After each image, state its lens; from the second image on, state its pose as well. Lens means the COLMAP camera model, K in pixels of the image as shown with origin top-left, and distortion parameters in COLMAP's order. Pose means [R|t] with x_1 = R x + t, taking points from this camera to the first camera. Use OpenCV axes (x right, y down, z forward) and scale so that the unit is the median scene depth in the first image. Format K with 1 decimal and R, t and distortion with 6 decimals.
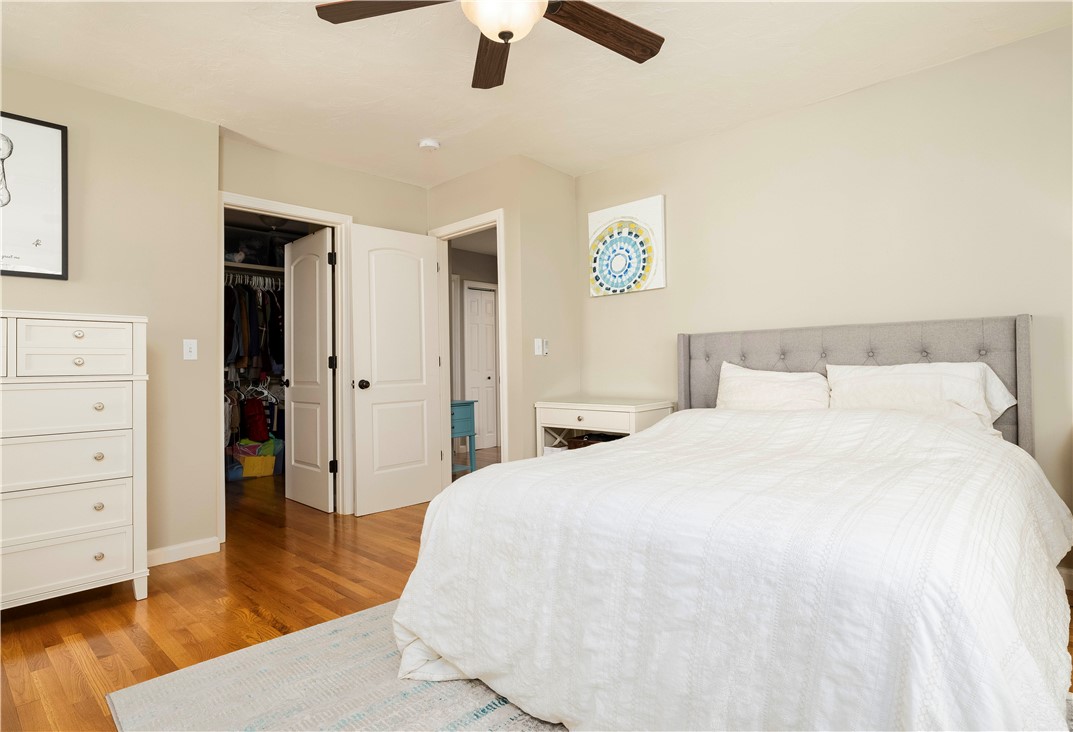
lens RADIAL K [[579.3, 0, 540.8], [0, 579.3, 362.3], [0, 0, 1]] dist [0.005771, 0.000302]
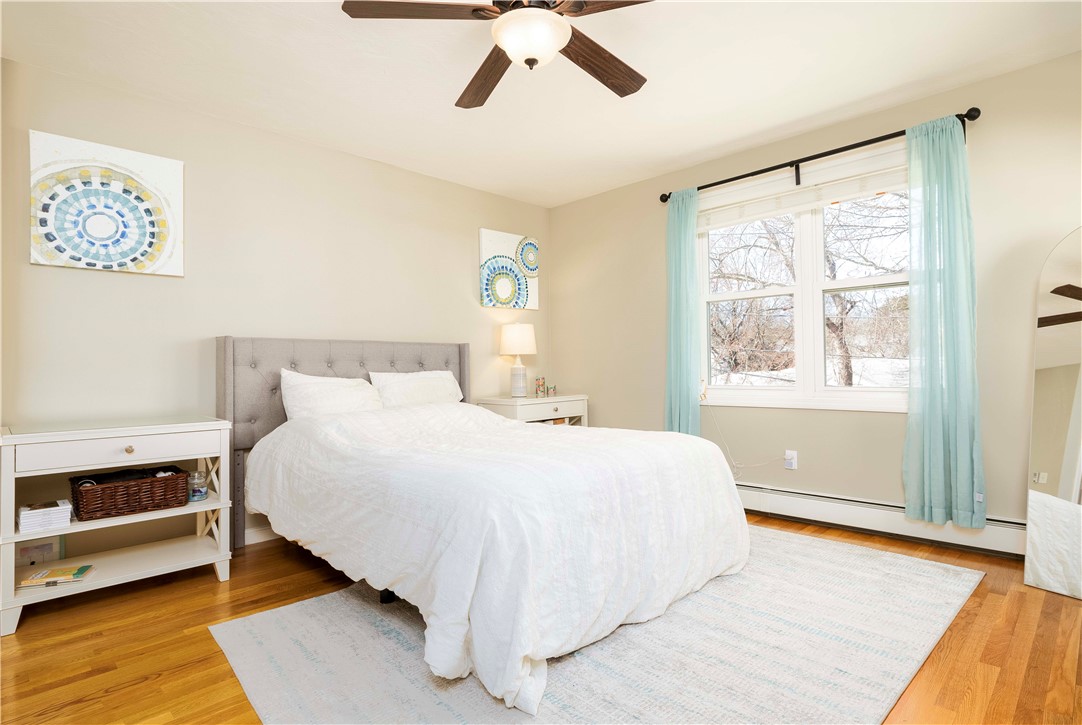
lens RADIAL K [[567.4, 0, 541.5], [0, 567.4, 361.5], [0, 0, 1]] dist [-0.002660, -0.001373]
pose [[0.020171, 0.029081, 0.999374, -0.541954], [0.006819, 0.999550, -0.029224, 0.015352], [-0.999773, 0.007404, 0.019963, 0.467326]]
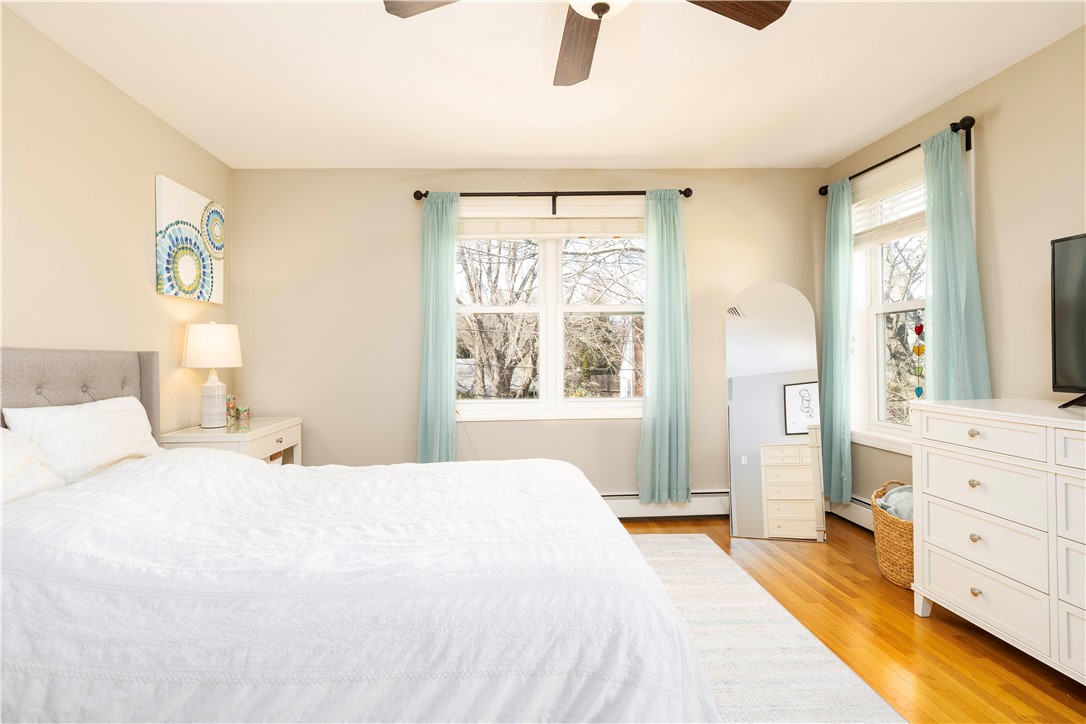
lens RADIAL K [[546.9, 0, 534.3], [0, 546.9, 361.6], [0, 0, 1]] dist [-0.005340, 0.001964]
pose [[-0.725621, 0.025200, 0.687633, -0.257486], [0.019452, 0.999681, -0.016108, -0.019796], [-0.687820, 0.001687, -0.725880, 0.792143]]
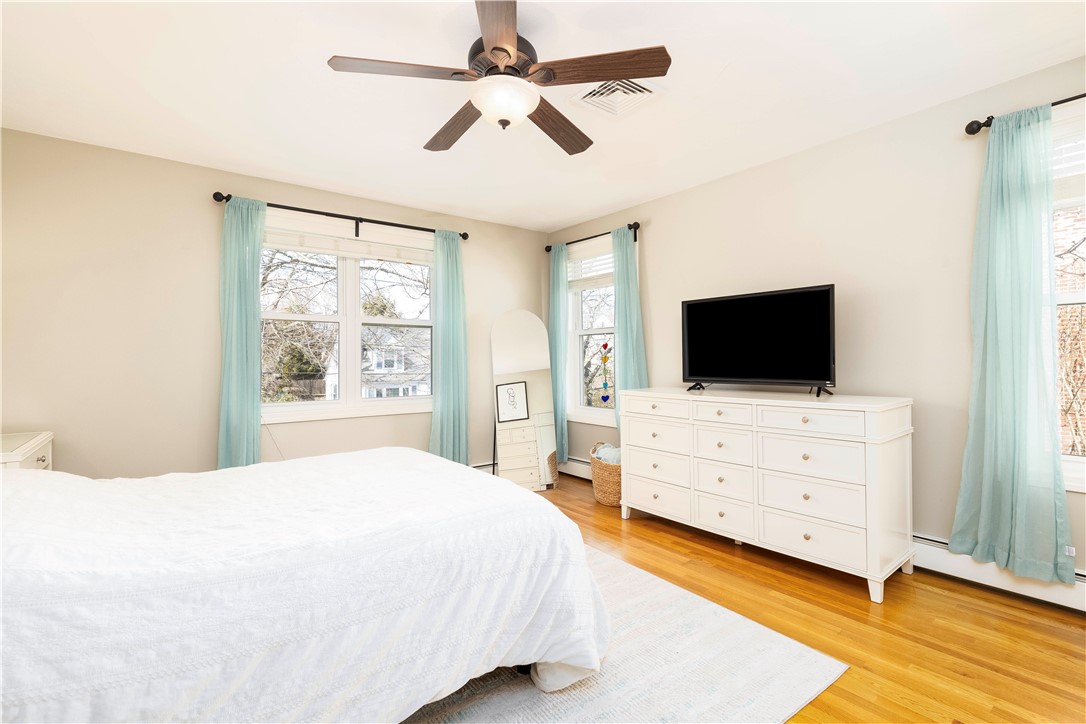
lens RADIAL K [[484.1, 0, 546.1], [0, 484.1, 360.1], [0, 0, 1]] dist [-0.002174, 0.000508]
pose [[-0.989427, 0.026563, 0.142575, -0.134568], [0.024467, 0.999566, -0.016435, -0.021366], [-0.142950, -0.012773, -0.989648, 0.970008]]
